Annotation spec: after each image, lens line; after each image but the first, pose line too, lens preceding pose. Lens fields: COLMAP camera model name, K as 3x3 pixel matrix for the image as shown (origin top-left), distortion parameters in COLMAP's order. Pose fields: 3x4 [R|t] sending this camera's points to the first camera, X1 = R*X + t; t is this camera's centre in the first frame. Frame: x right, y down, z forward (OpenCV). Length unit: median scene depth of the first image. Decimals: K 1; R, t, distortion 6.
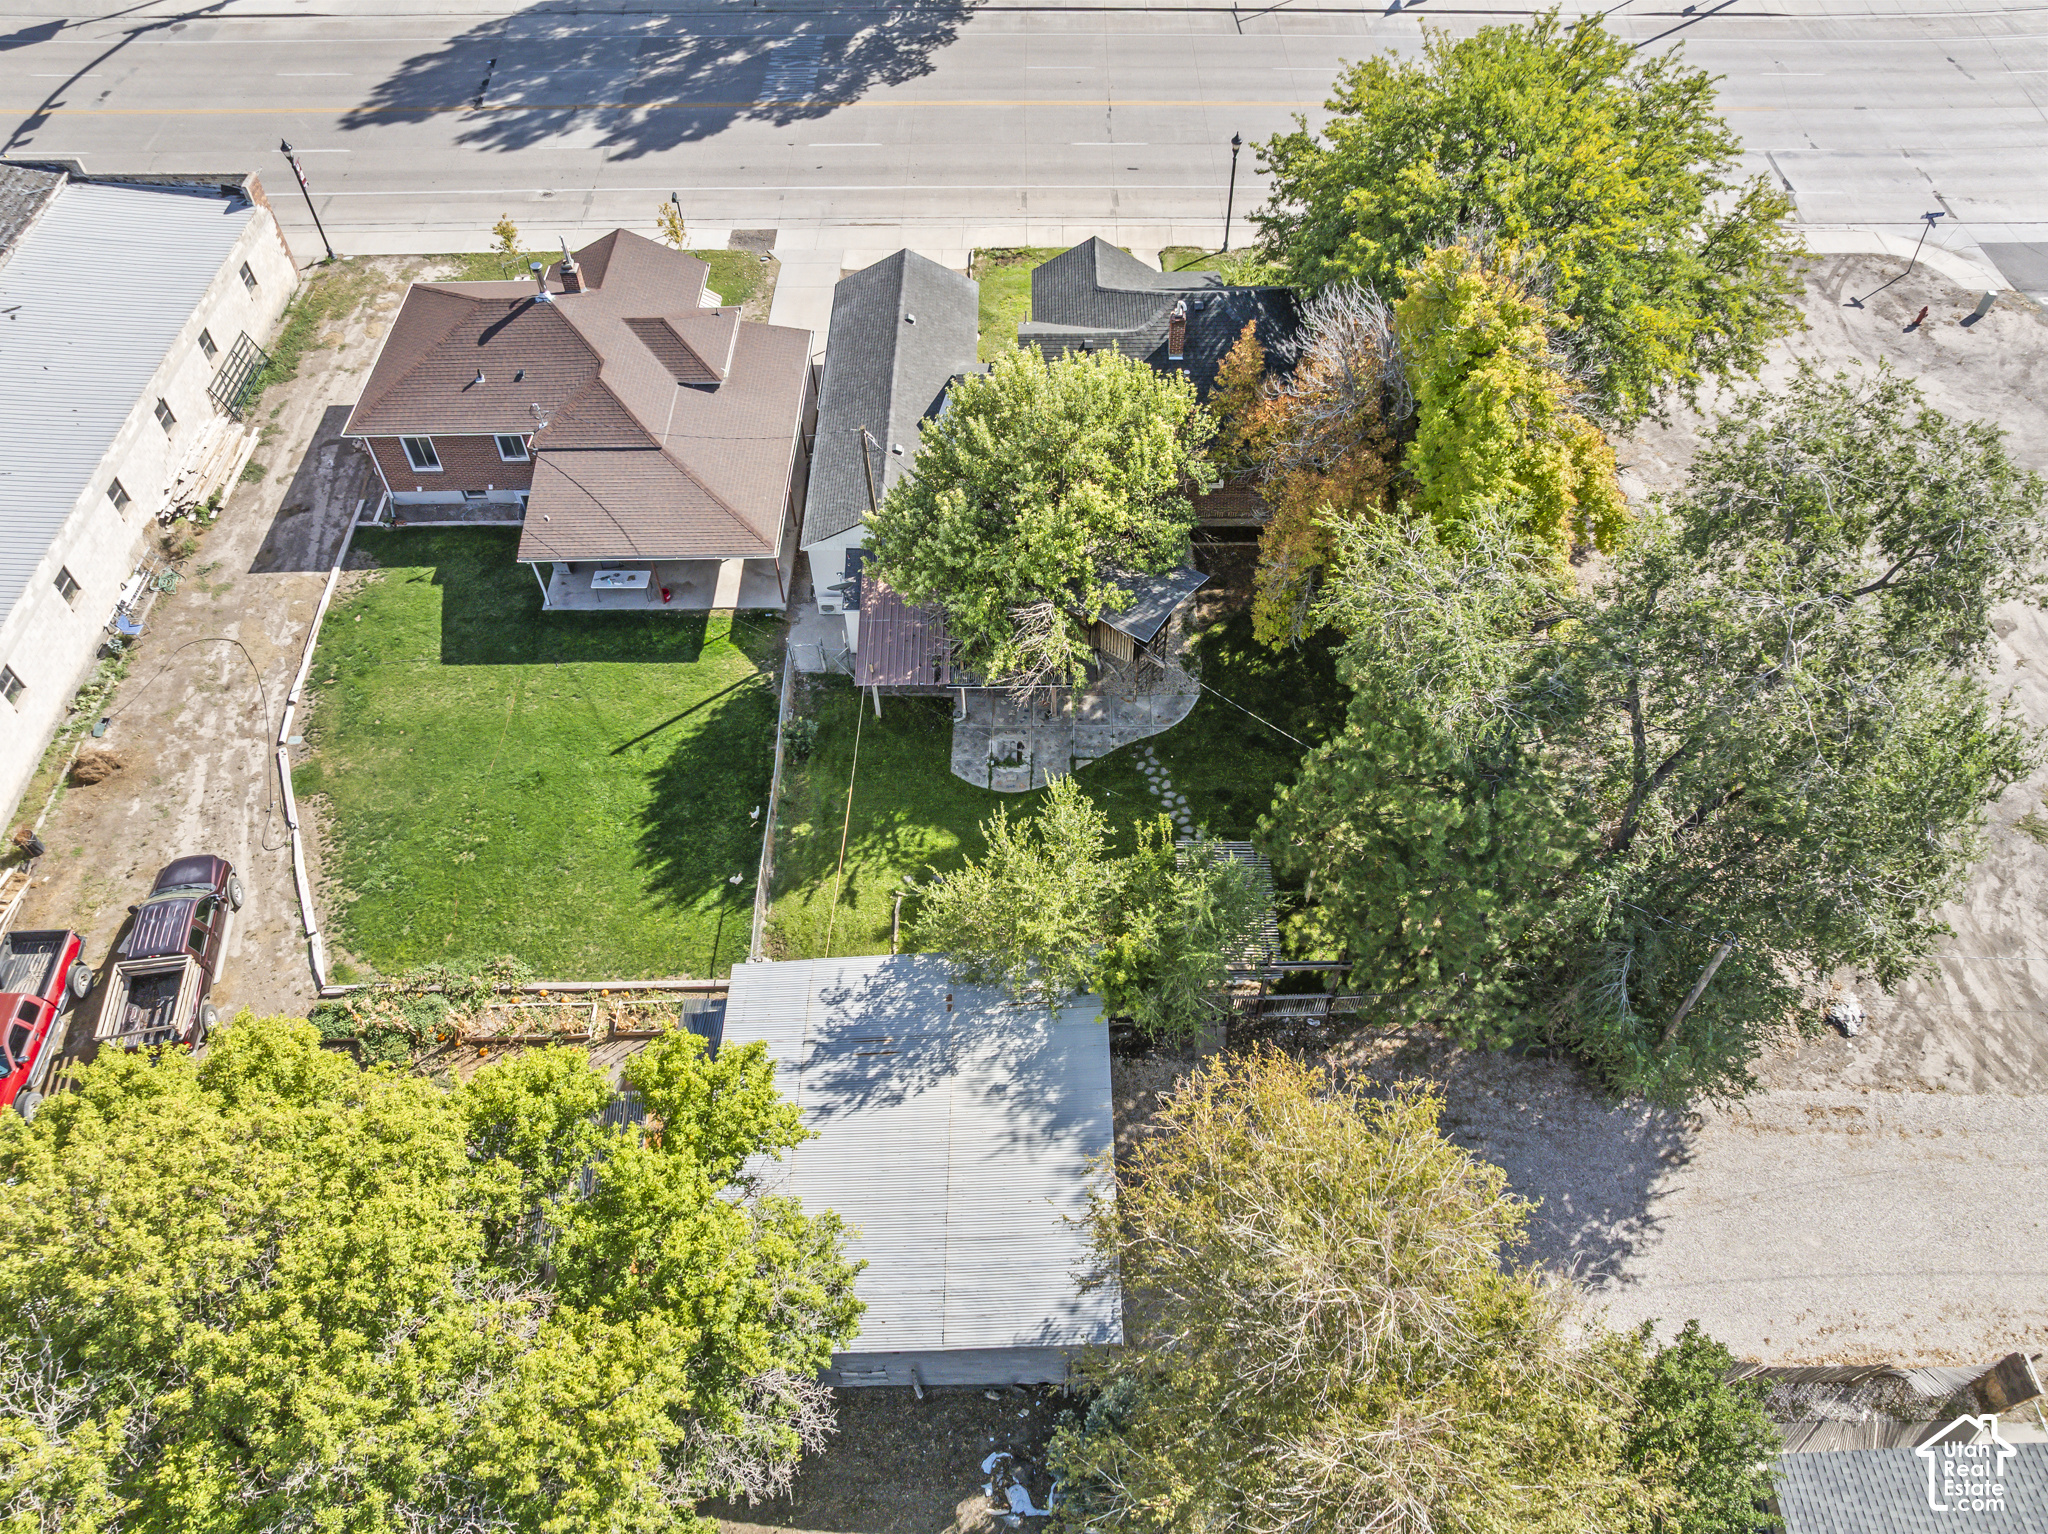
lens RADIAL K [[1436.9, 0, 1038.0], [0, 1436.9, 764.4], [0, 0, 1]] dist [-0.056379, 0.031339]
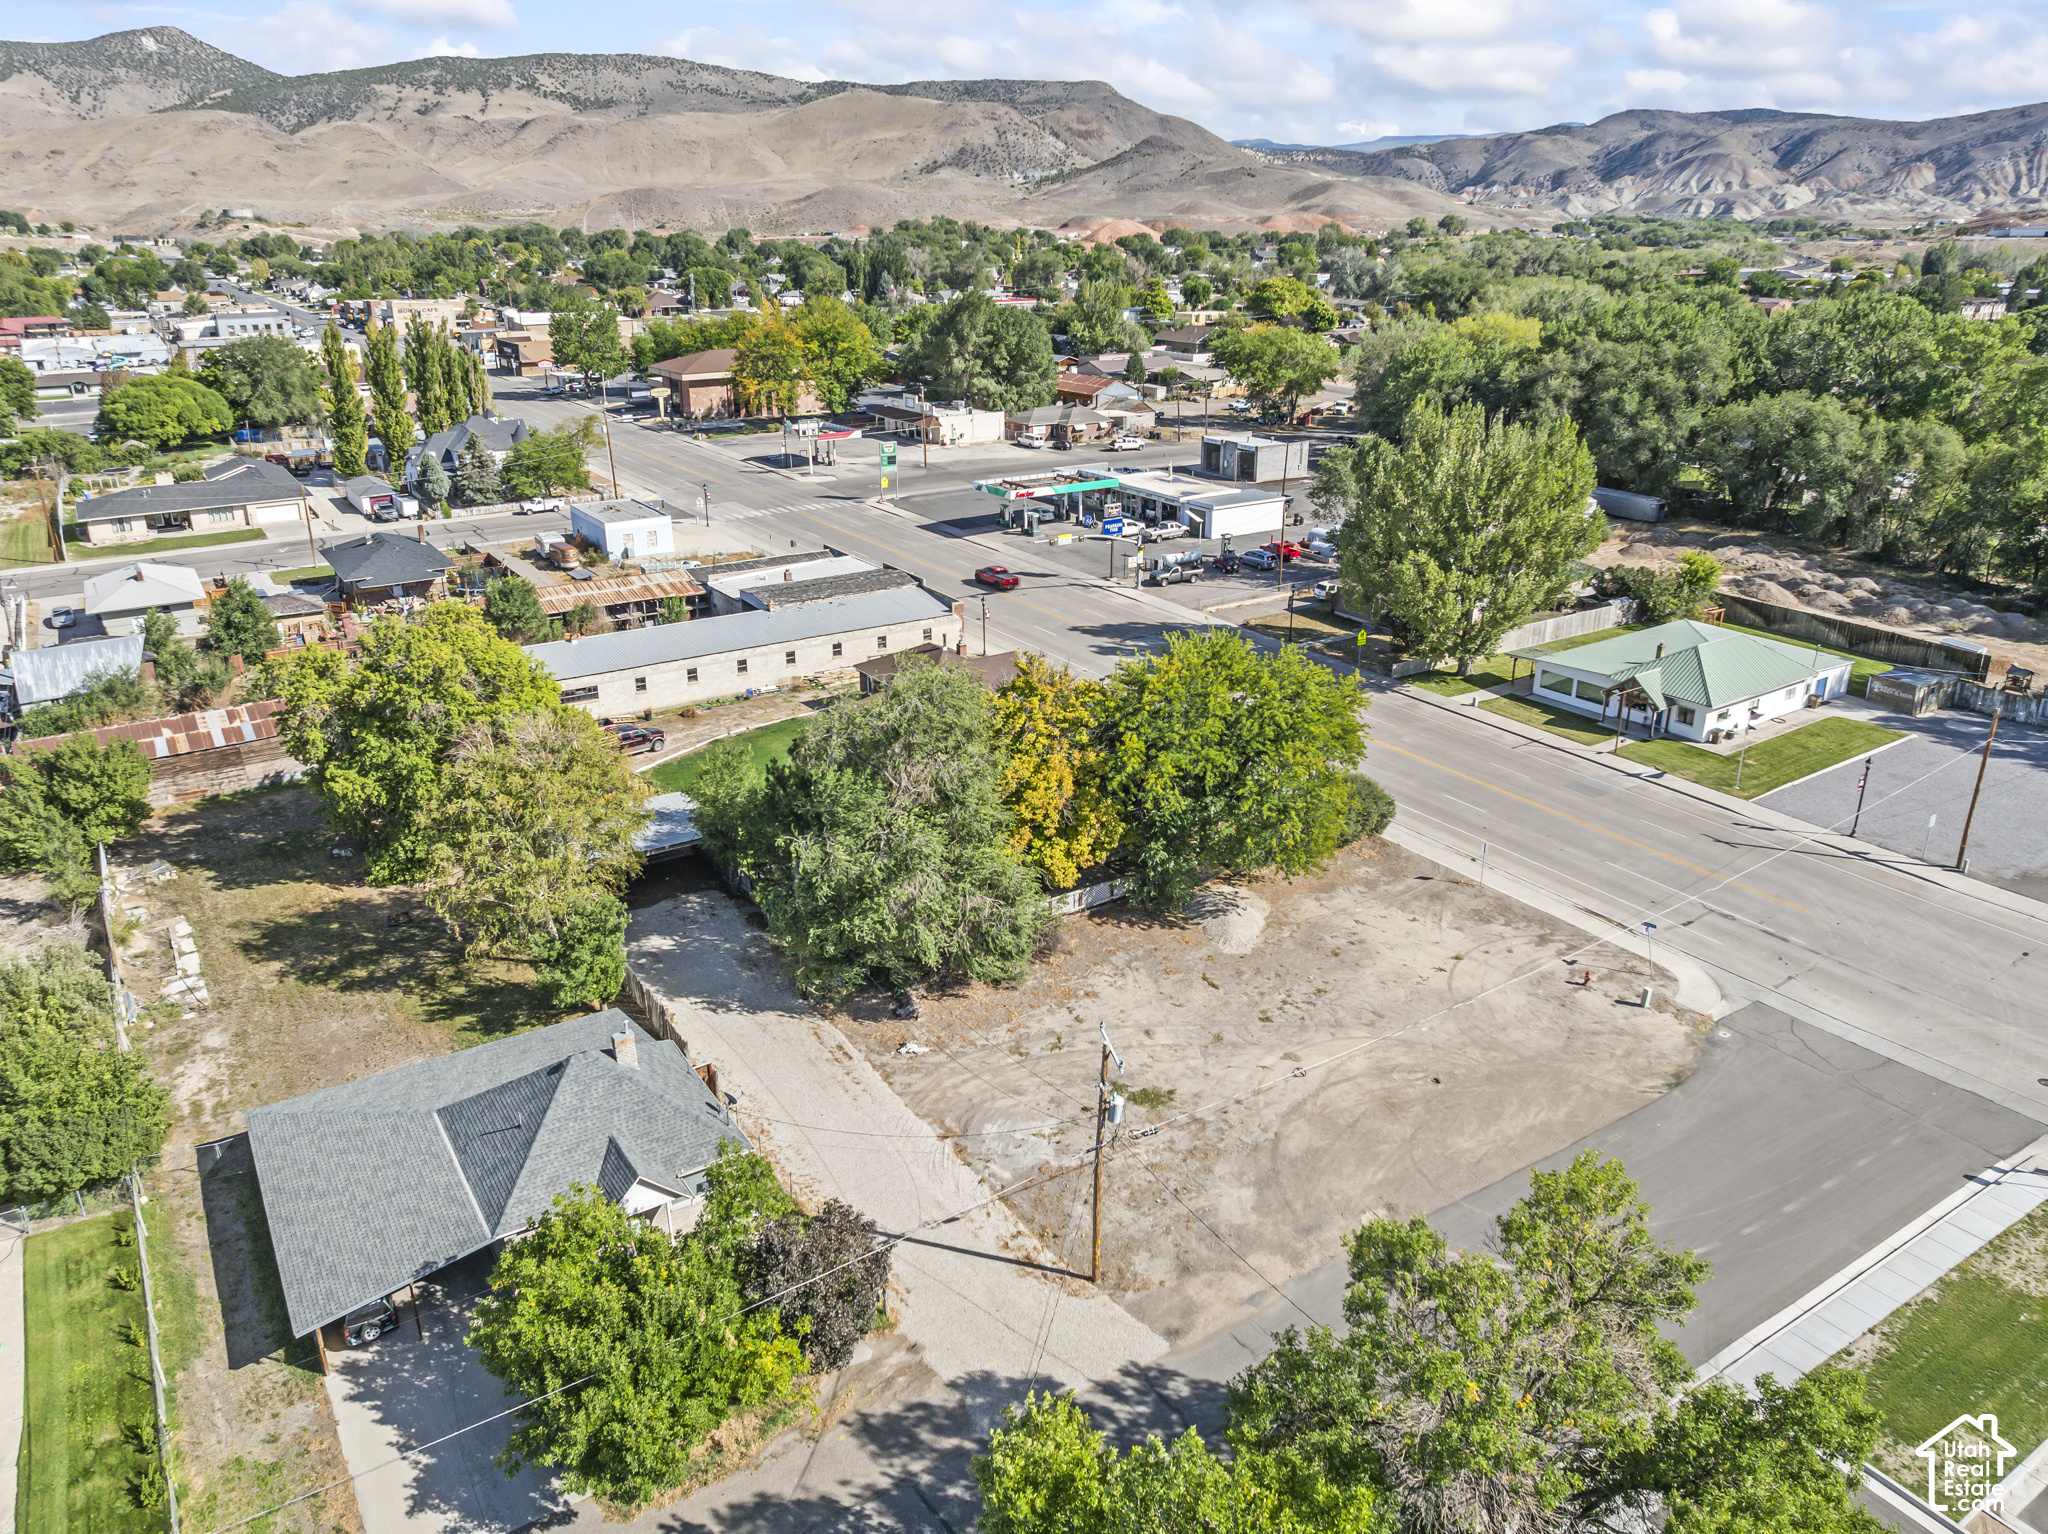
lens RADIAL K [[1435.5, 0, 1031.4], [0, 1435.5, 757.3], [0, 0, 1]] dist [-0.036147, -0.002780]
pose [[0.548672, 0.297907, -0.781160, 1.583620], [-0.658450, 0.729739, -0.184186, 0.118265], [0.515173, 0.615412, 0.596544, -0.161692]]
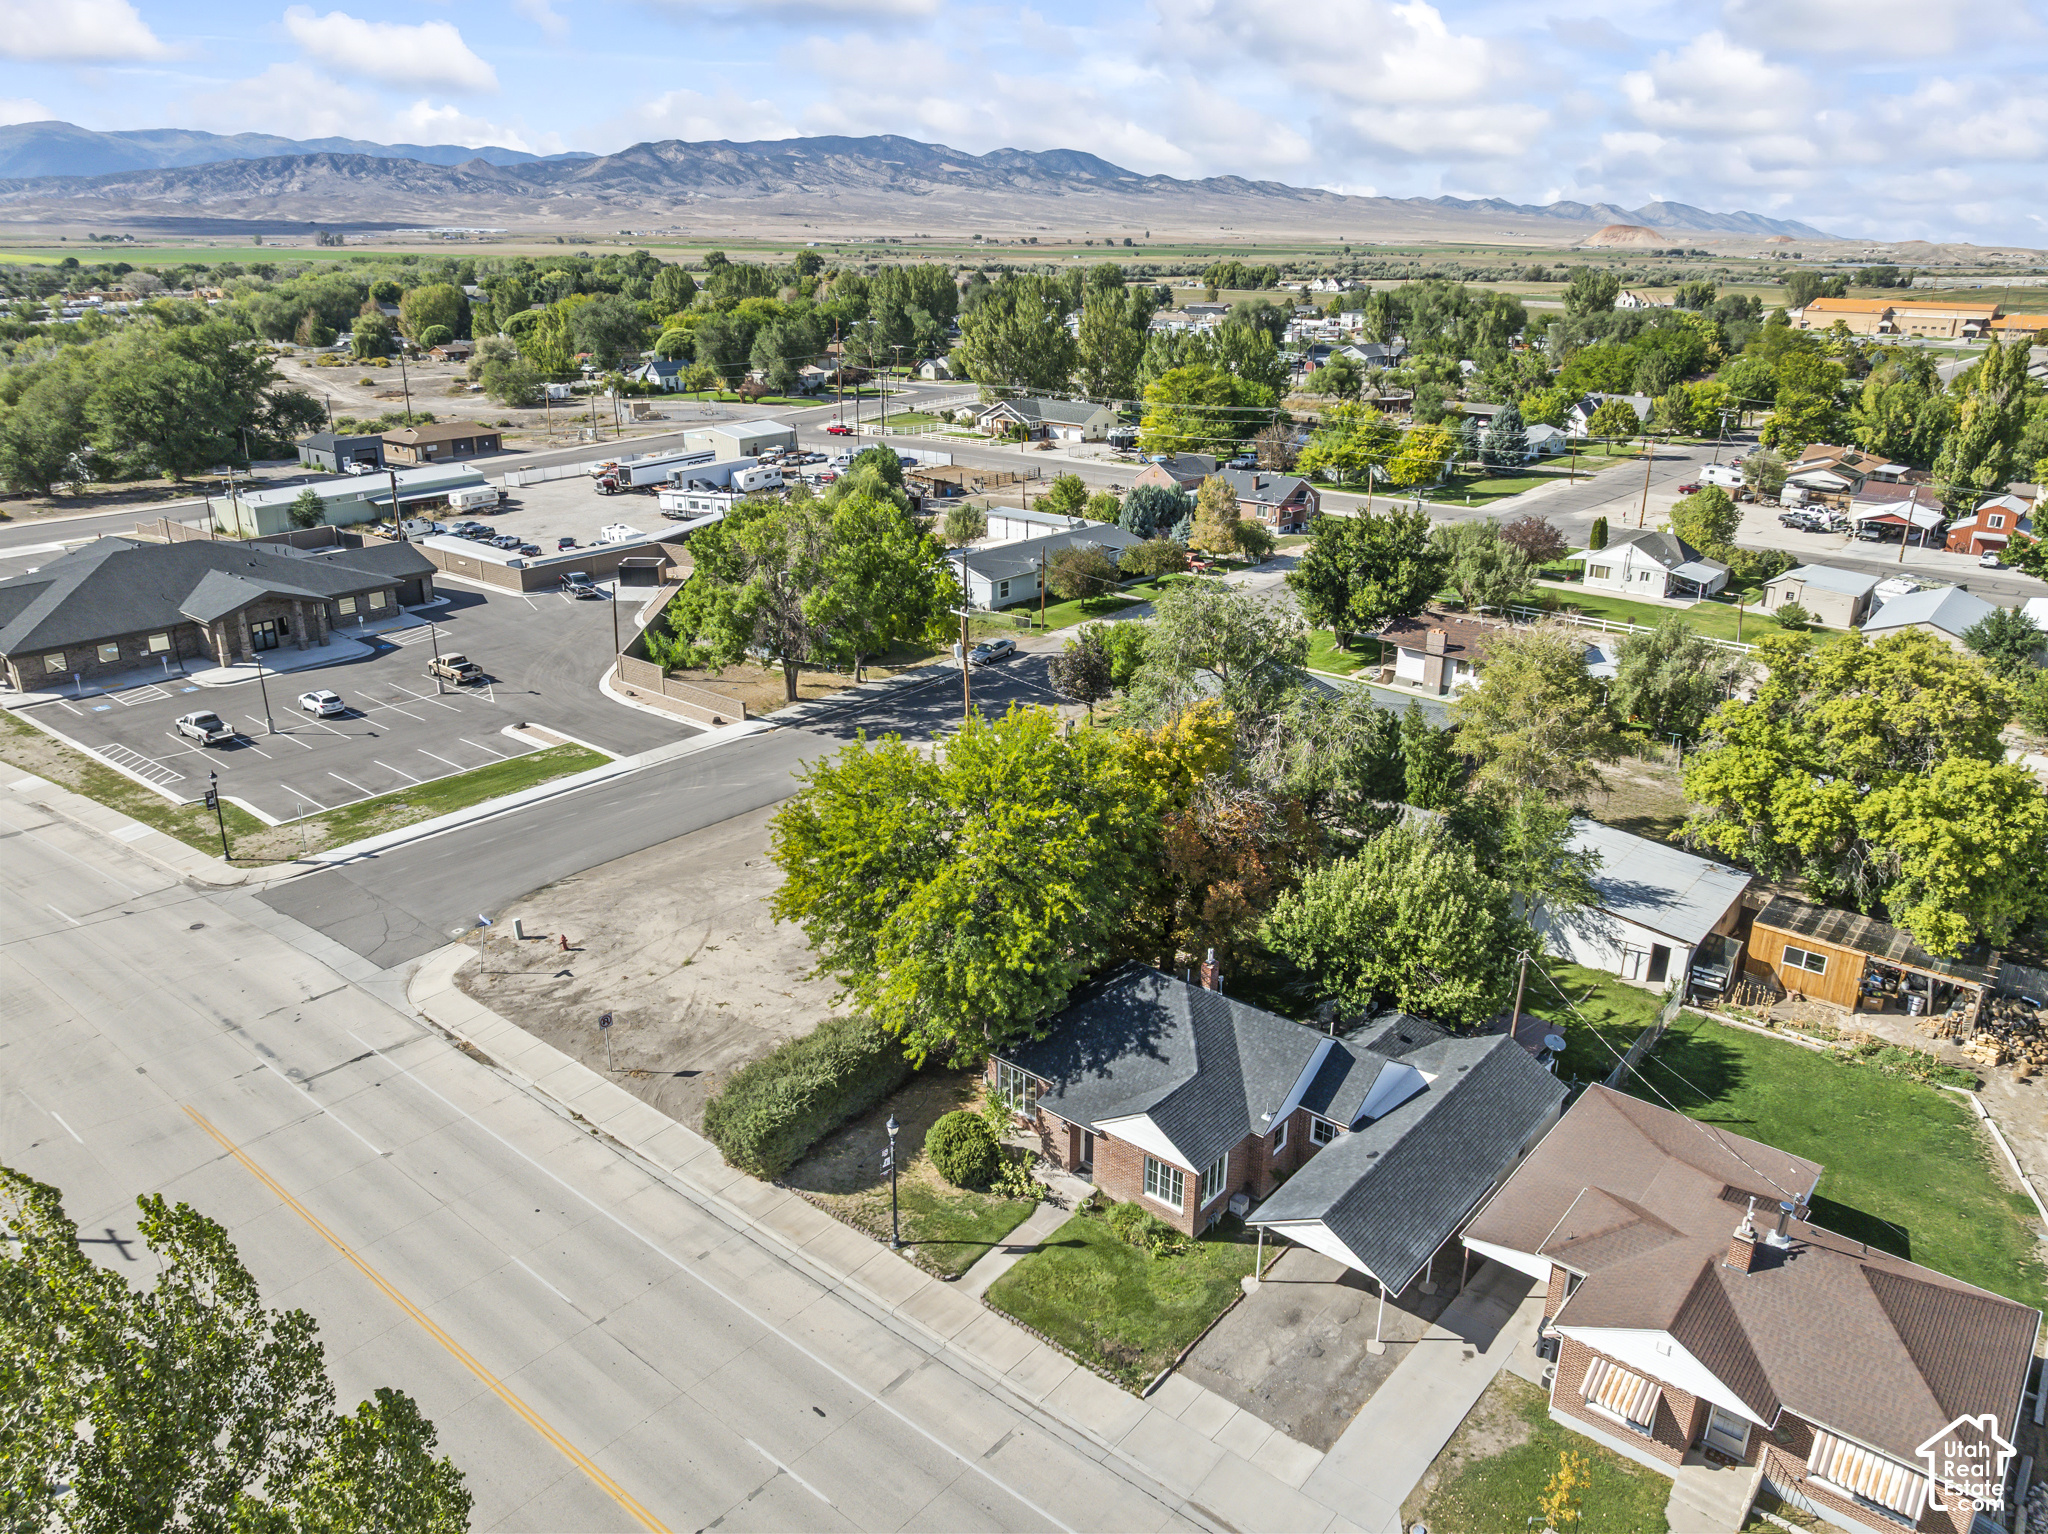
lens RADIAL K [[1435.5, 0, 1031.4], [0, 1435.5, 757.3], [0, 0, 1]] dist [-0.036147, -0.002780]
pose [[-0.762577, -0.224790, 0.606586, -0.471705], [0.506189, 0.376517, 0.775891, -1.383421], [-0.402802, 0.898724, -0.173337, 1.116046]]
